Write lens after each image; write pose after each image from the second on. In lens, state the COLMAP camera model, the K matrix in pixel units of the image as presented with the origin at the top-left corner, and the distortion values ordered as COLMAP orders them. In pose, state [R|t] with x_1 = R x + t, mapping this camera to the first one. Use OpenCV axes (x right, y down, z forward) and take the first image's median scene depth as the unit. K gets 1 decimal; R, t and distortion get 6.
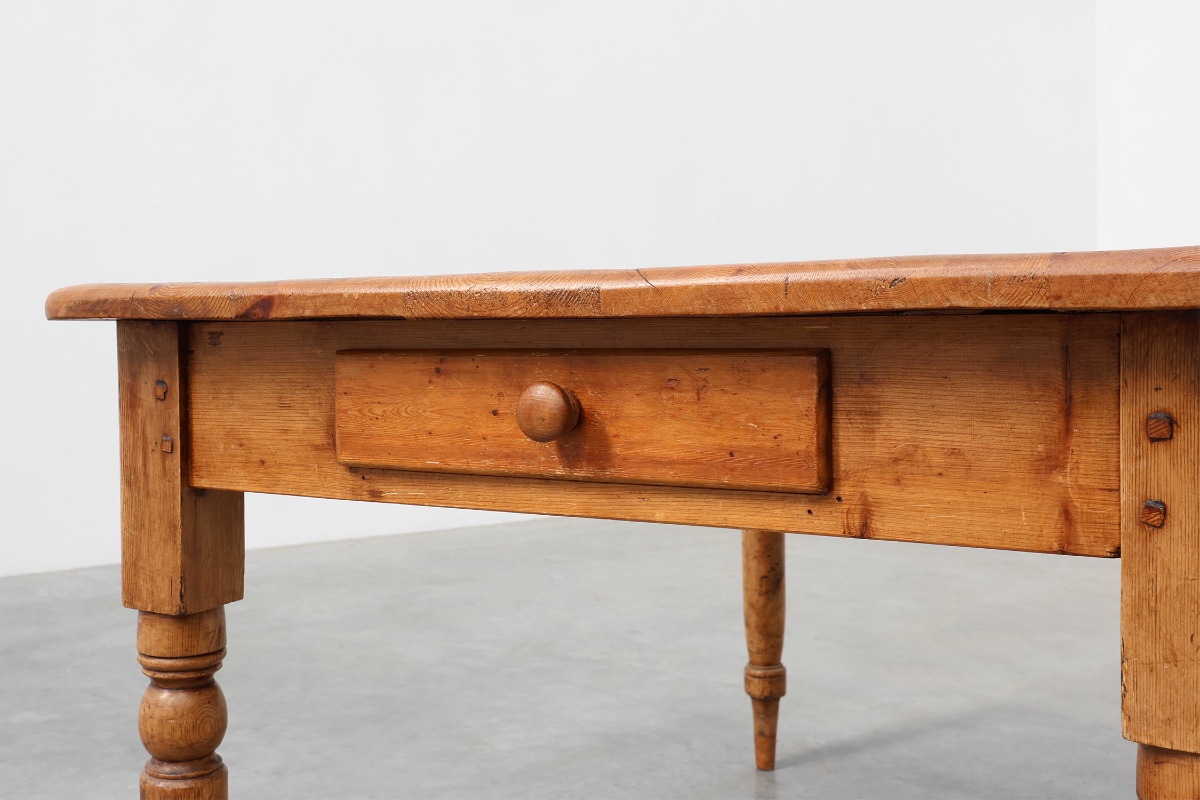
lens RADIAL K [[1240.8, 0, 477.5], [0, 1240.8, 340.4], [0, 0, 1]] dist [0.004830, -0.007669]
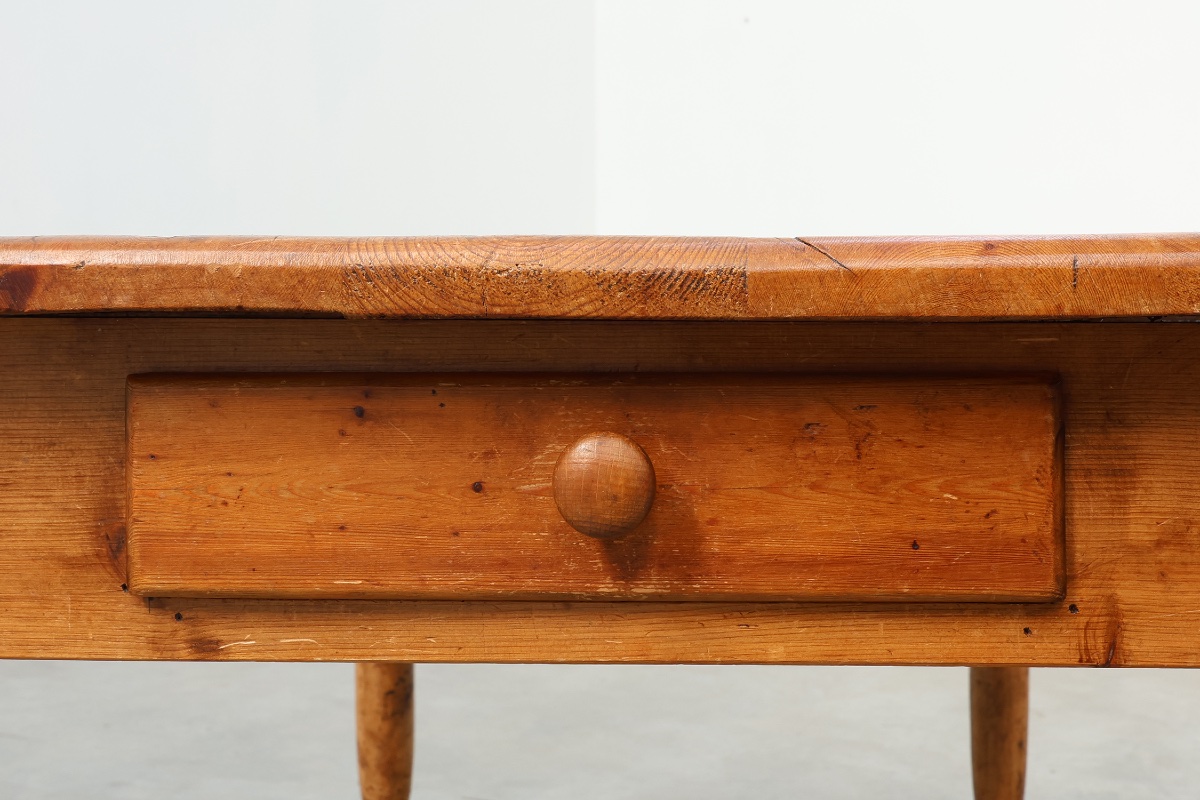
lens RADIAL K [[1623.7, 0, 596.5], [0, 1623.7, 284.0], [0, 0, 1]] dist [-0.010836, 0.023126]
pose [[0.880209, 0.026351, 0.473854, -0.302344], [-0.005251, 0.998937, -0.045796, 0.000048], [-0.474557, 0.037821, 0.879412, 0.344057]]
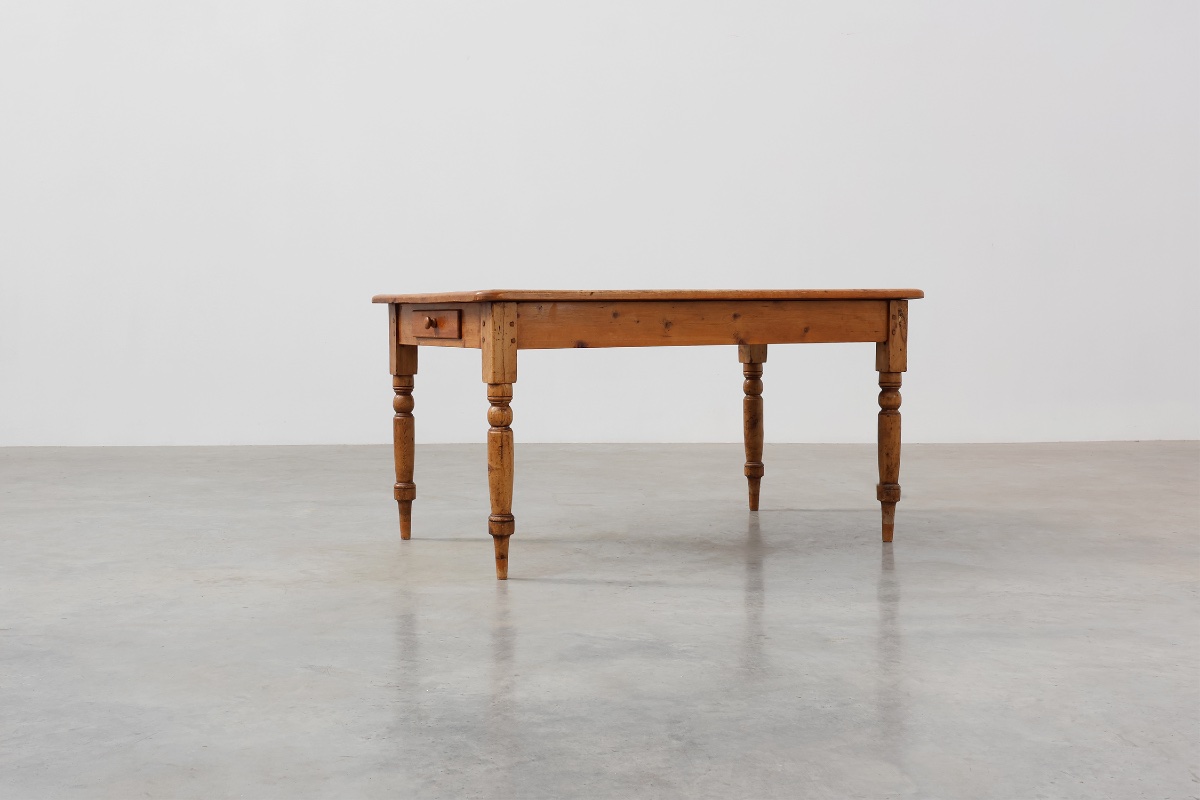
lens RADIAL K [[1190.9, 0, 600.6], [0, 1190.9, 337.4], [0, 0, 1]] dist [0.001649, 0.002072]
pose [[0.873002, 0.014016, -0.487515, 2.843751], [-0.006872, 0.999841, 0.016440, 0.034065], [0.487668, -0.011002, 0.872960, -2.649442]]
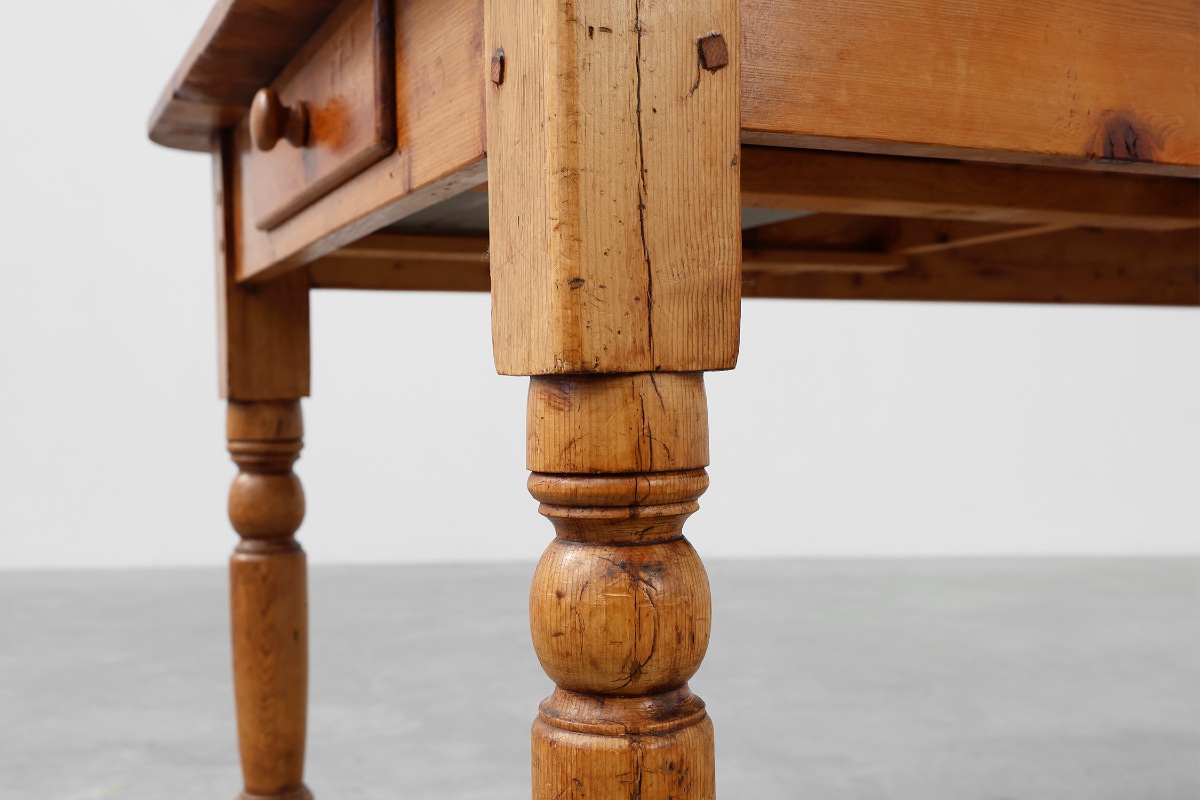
lens RADIAL K [[1265.3, 0, 600.3], [0, 1265.3, 427.2], [0, 0, 1]] dist [-0.005104, -0.004862]
pose [[0.823545, 0.009710, -0.567167, 0.839135], [0.004344, 0.999716, 0.023423, 0.276912], [0.567234, -0.021754, 0.823269, 0.318164]]
